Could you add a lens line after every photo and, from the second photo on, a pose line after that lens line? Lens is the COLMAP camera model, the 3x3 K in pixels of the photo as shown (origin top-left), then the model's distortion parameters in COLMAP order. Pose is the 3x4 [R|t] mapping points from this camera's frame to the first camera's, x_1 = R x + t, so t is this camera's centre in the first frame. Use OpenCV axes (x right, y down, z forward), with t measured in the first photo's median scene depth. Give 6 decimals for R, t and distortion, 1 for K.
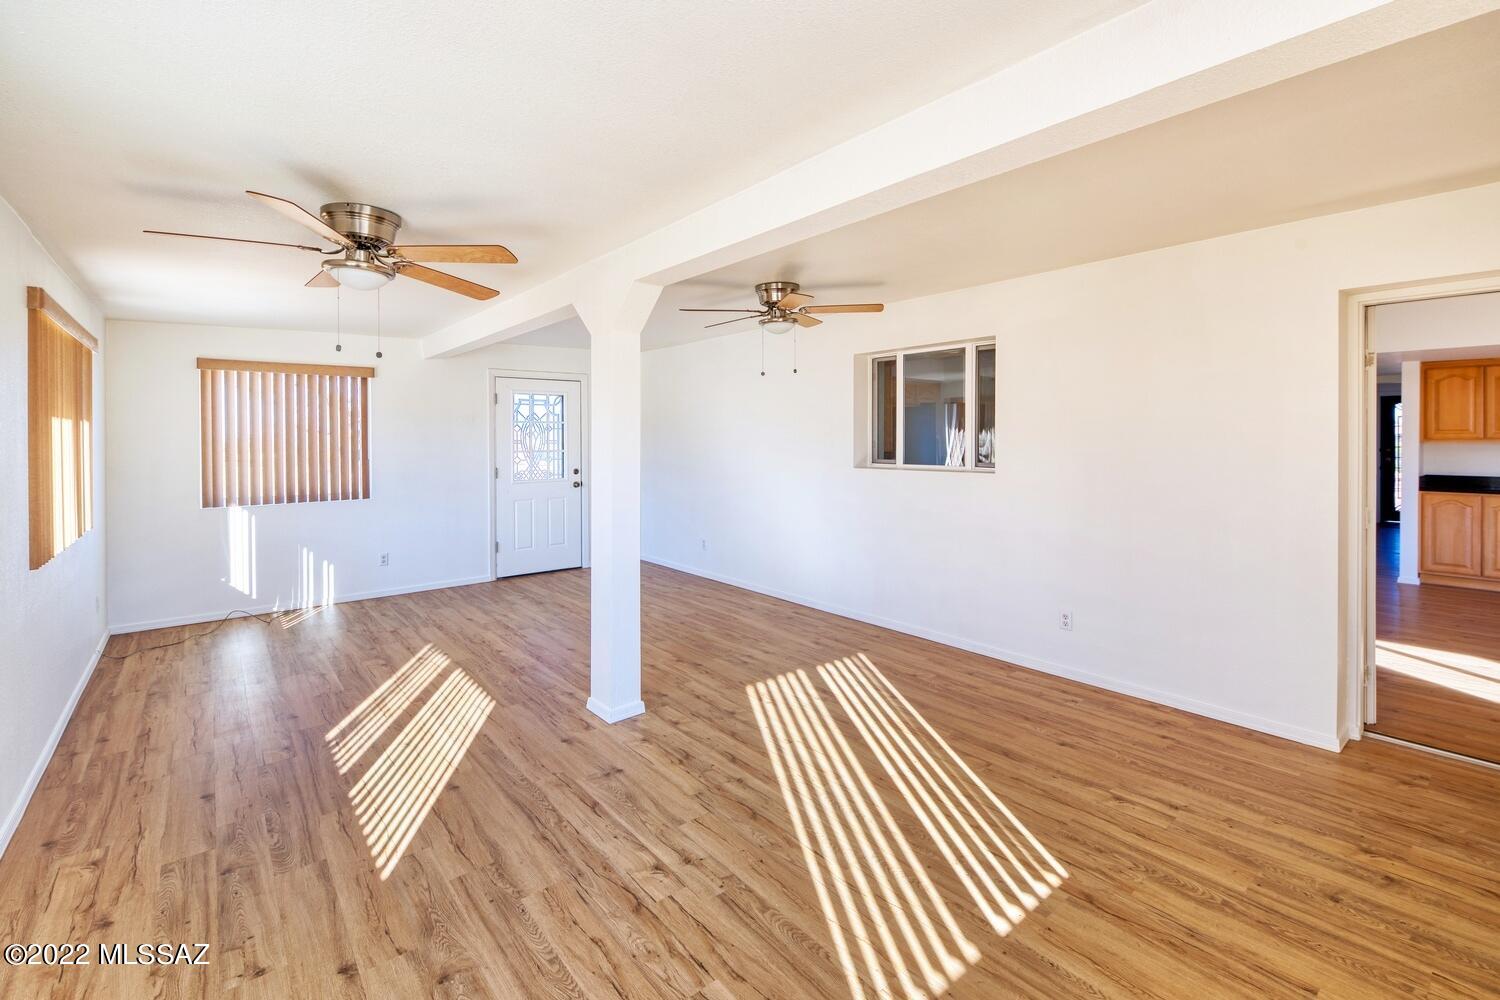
lens RADIAL K [[668.5, 0, 755.7], [0, 668.5, 447.9], [0, 0, 1]] dist [0.000516, 0.000191]
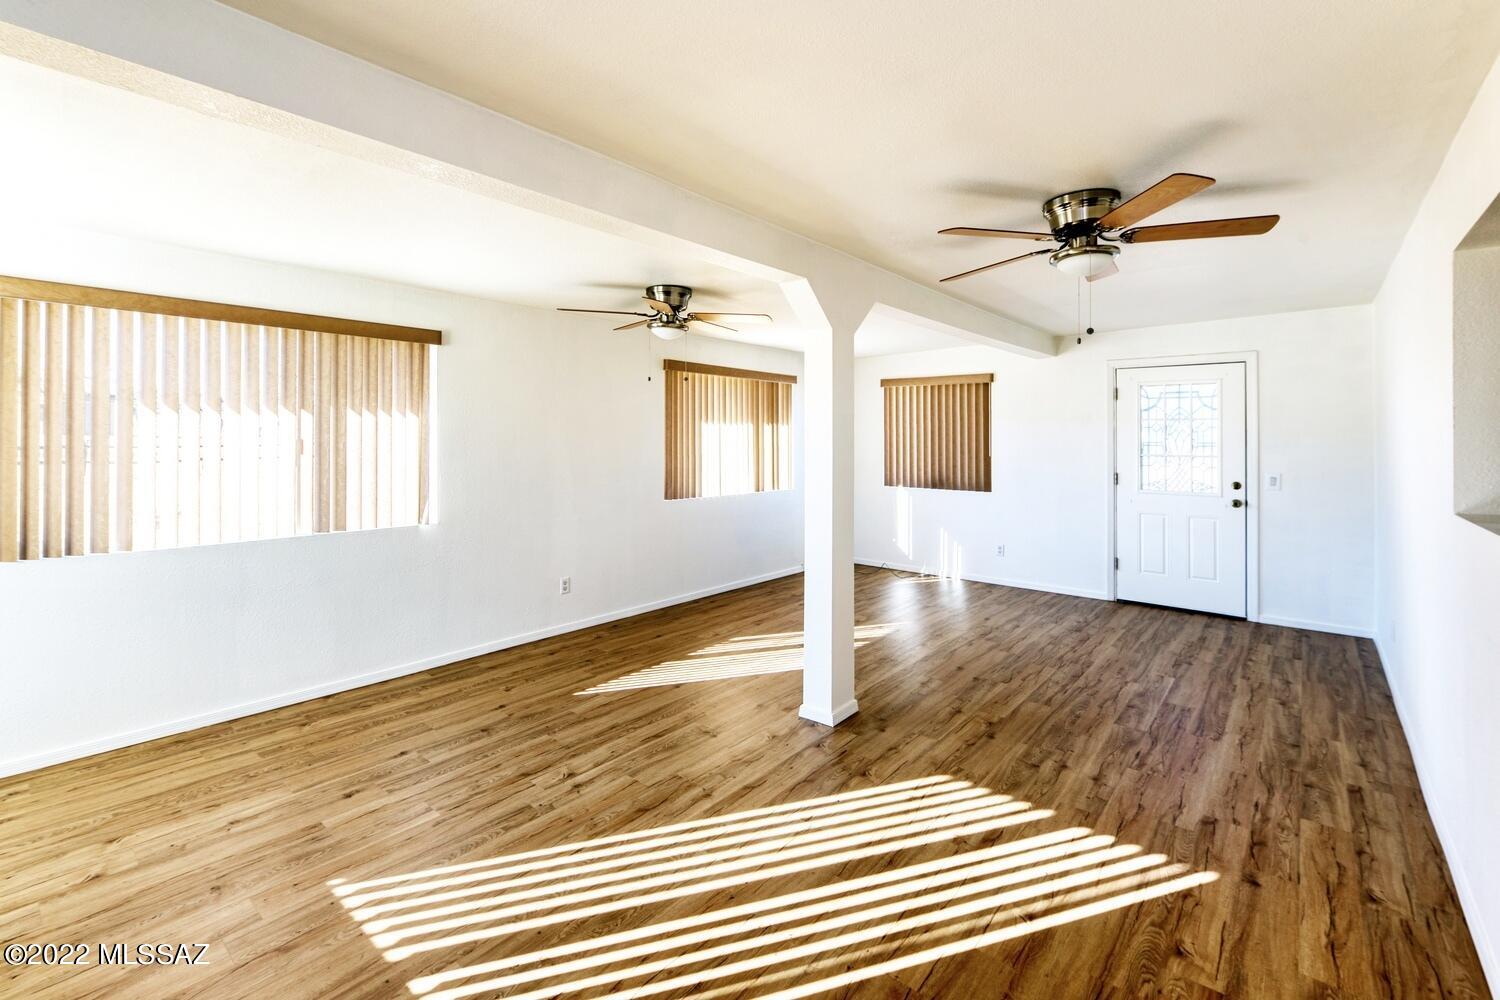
lens RADIAL K [[668.5, 0, 755.7], [0, 668.5, 447.9], [0, 0, 1]] dist [0.000516, 0.000191]
pose [[0.168590, 0.023620, -0.985403, 0.819927], [-0.023272, 0.999530, 0.019978, -0.019502], [0.985412, 0.019565, 0.169060, 0.797342]]
